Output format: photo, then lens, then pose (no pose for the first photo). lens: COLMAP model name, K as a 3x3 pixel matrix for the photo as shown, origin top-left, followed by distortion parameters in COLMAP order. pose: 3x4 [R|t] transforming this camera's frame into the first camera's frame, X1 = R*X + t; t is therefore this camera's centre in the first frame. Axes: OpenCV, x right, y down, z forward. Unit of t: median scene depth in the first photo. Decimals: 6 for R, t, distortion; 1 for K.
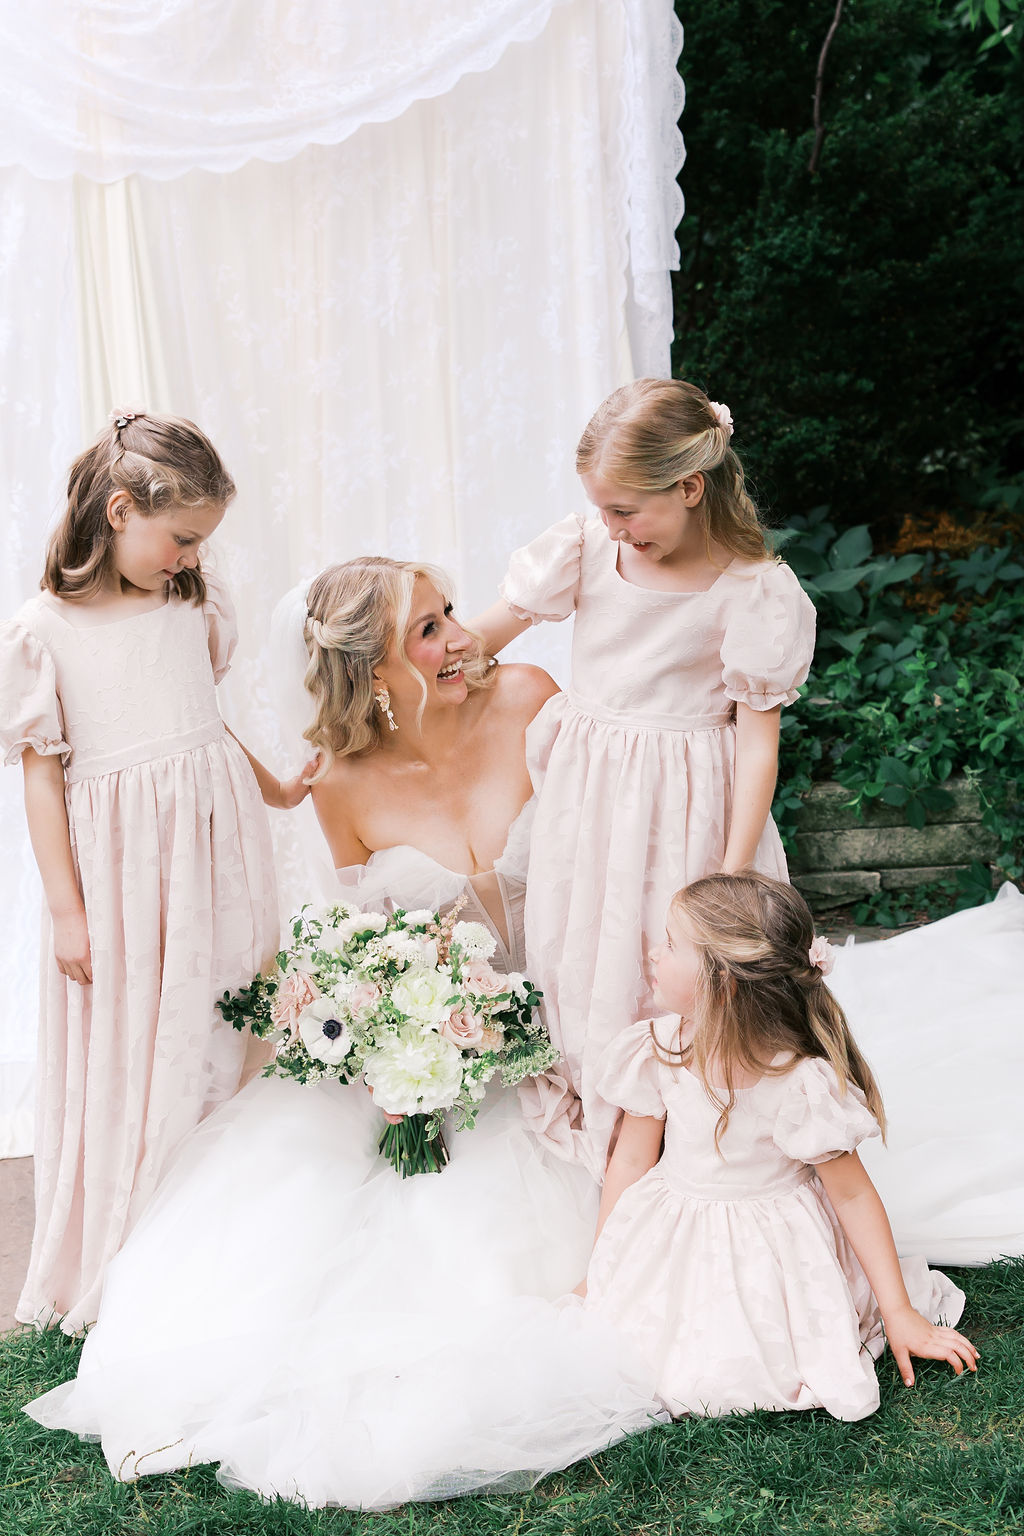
lens RADIAL K [[2034.4, 0, 513.0], [0, 2034.4, 739.0], [0, 0, 1]] dist [0.041130, -0.379127]
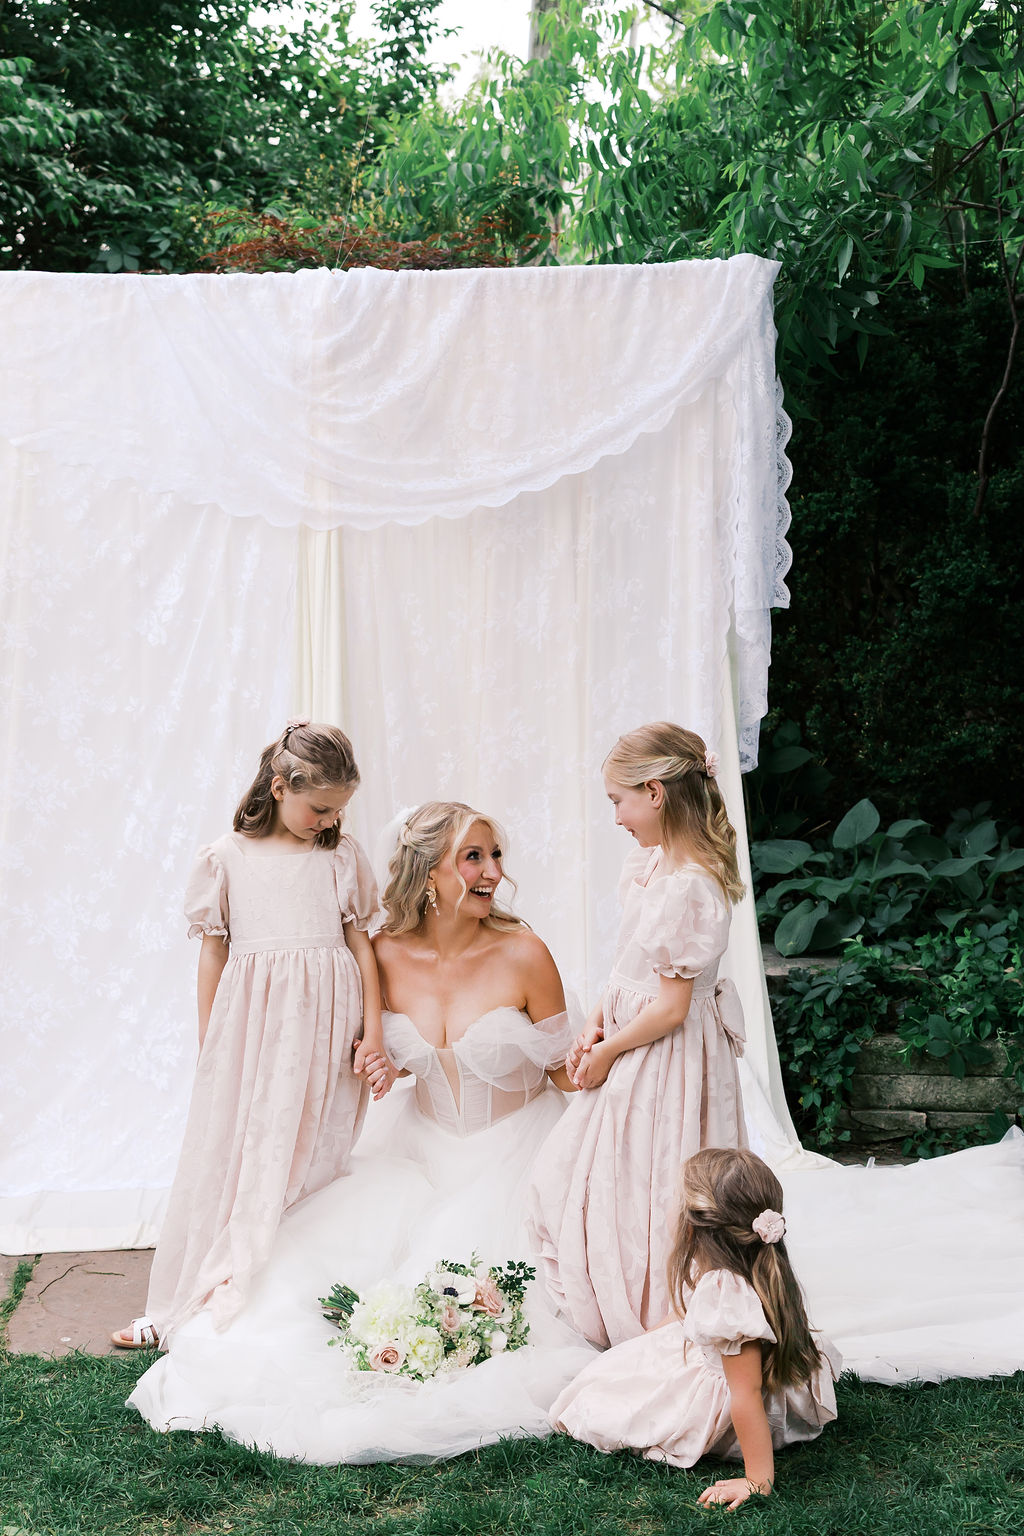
lens RADIAL K [[2034.4, 0, 513.0], [0, 2034.4, 739.0], [0, 0, 1]] dist [0.041130, -0.379127]
pose [[0.983434, 0.053591, -0.173164, 0.142183], [-0.075543, 0.989555, -0.122779, 0.014211], [0.164775, 0.133826, 0.977210, -0.234085]]
